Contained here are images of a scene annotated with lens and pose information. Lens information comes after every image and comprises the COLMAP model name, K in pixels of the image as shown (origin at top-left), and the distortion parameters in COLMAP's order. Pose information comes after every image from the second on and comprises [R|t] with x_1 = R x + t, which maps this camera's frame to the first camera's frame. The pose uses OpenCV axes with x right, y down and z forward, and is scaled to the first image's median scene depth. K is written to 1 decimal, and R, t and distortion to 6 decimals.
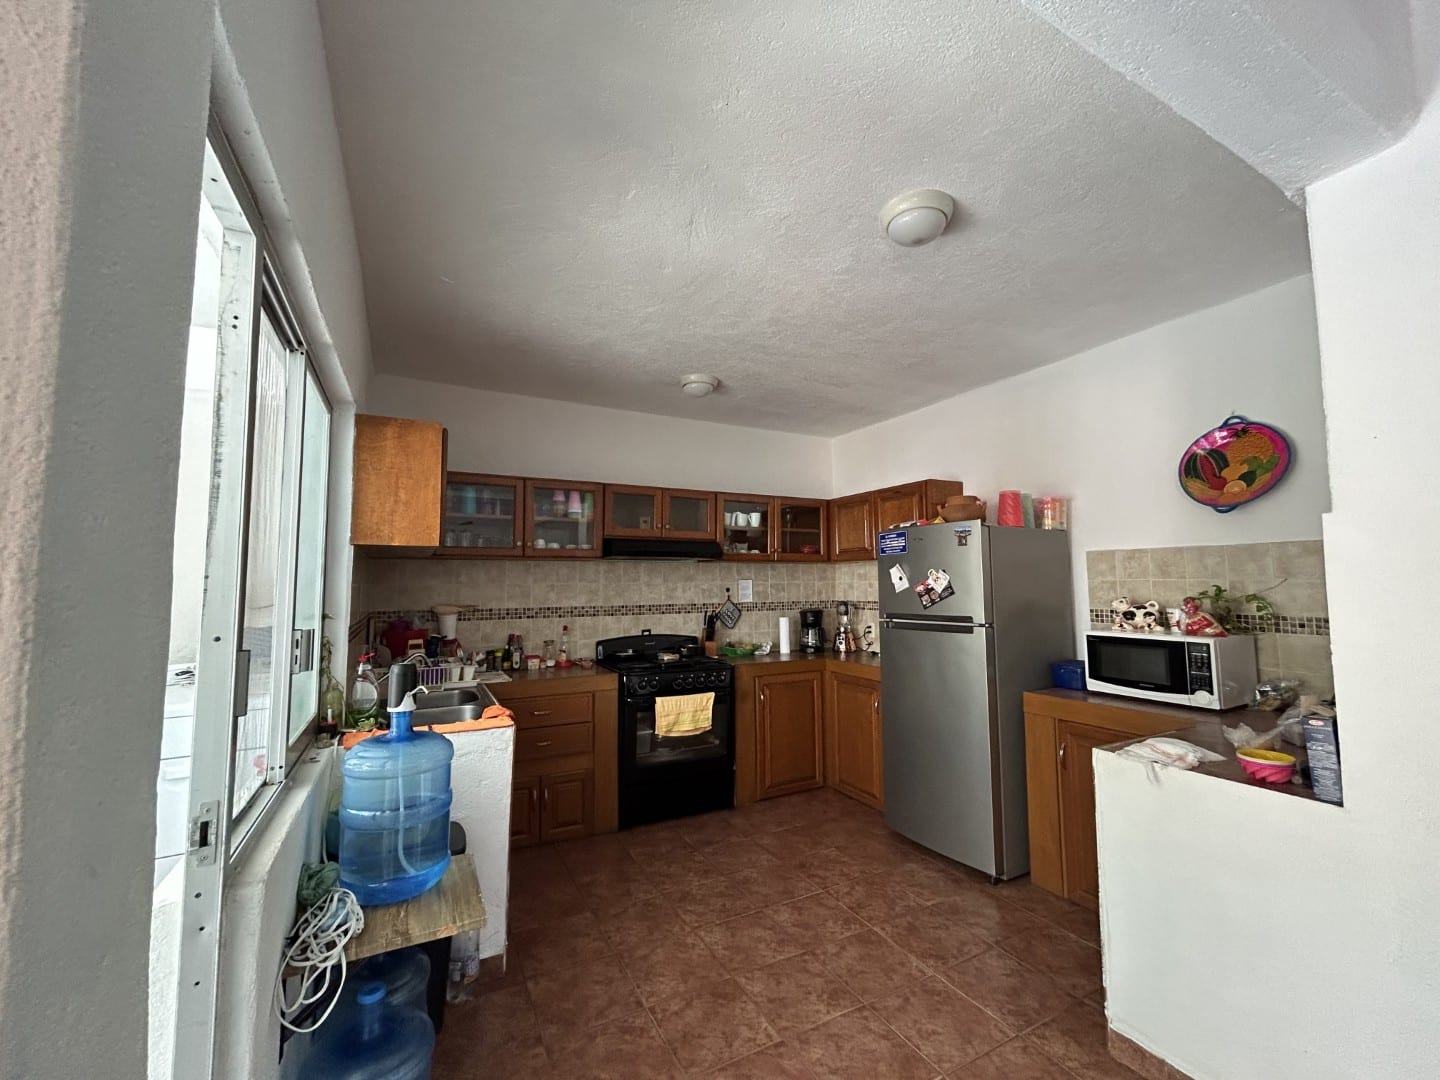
lens RADIAL K [[586.0, 0, 720.0], [0, 586.0, 540.0], [0, 0, 1]] dist [0.000595, 0.000320]
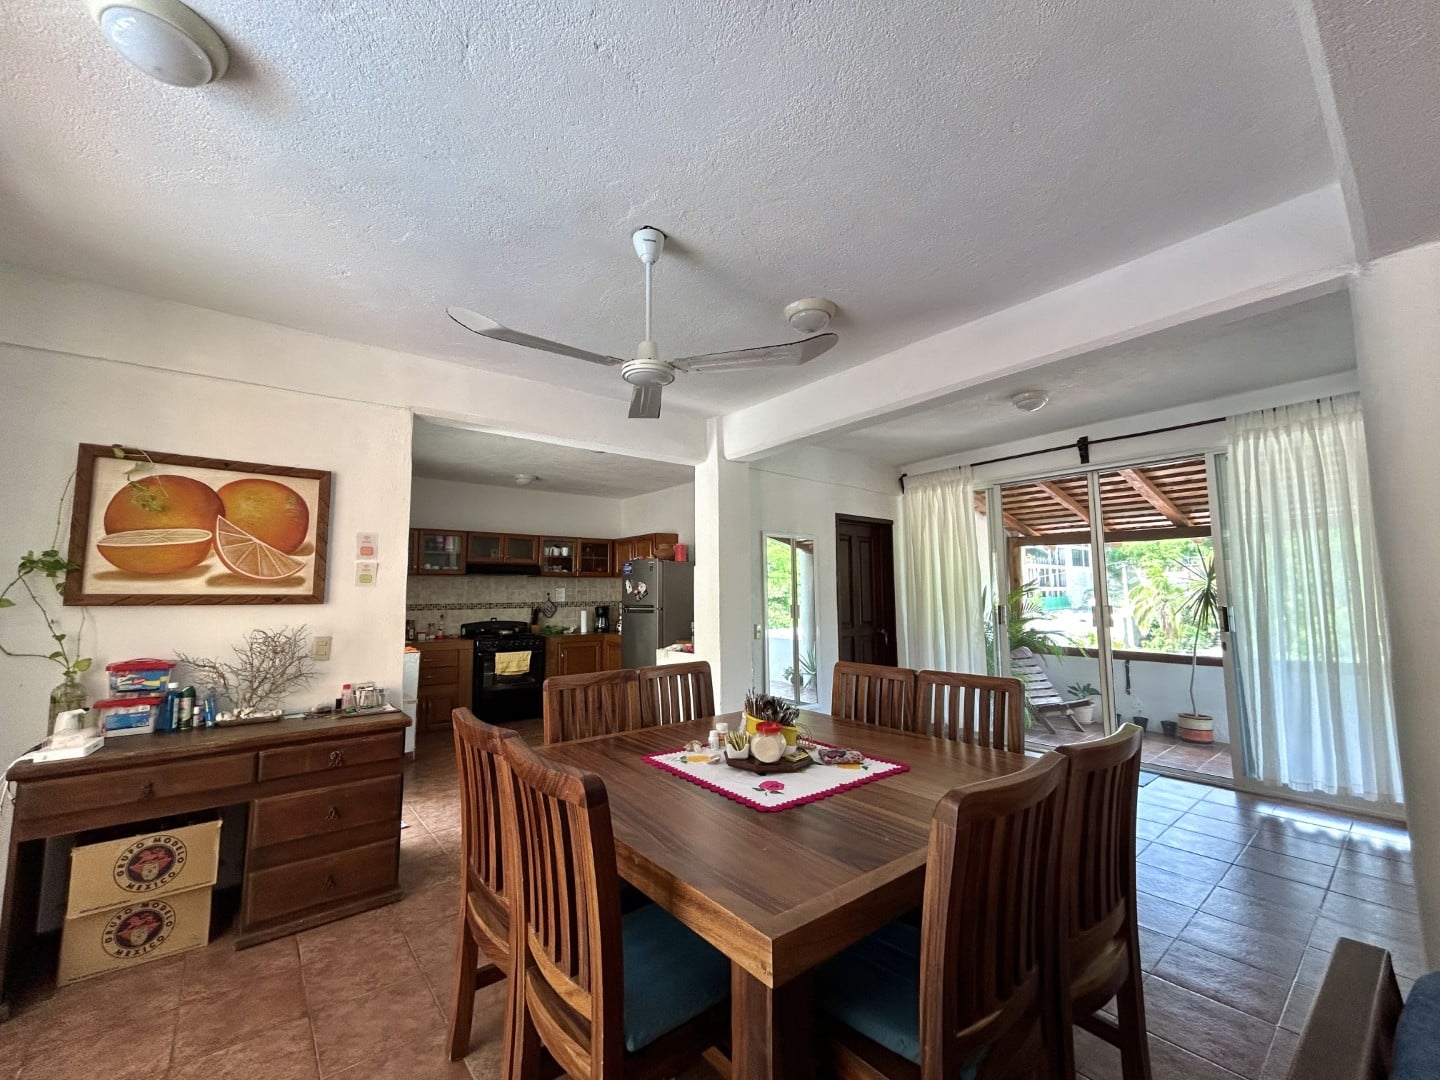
lens RADIAL K [[586.0, 0, 720.0], [0, 586.0, 540.0], [0, 0, 1]] dist [0.000595, 0.000320]
pose [[0.980218, 0.015857, 0.197282, 0.174322], [-0.012675, 0.999769, -0.017385, -0.047166], [-0.197512, 0.014541, 0.980193, -0.768372]]
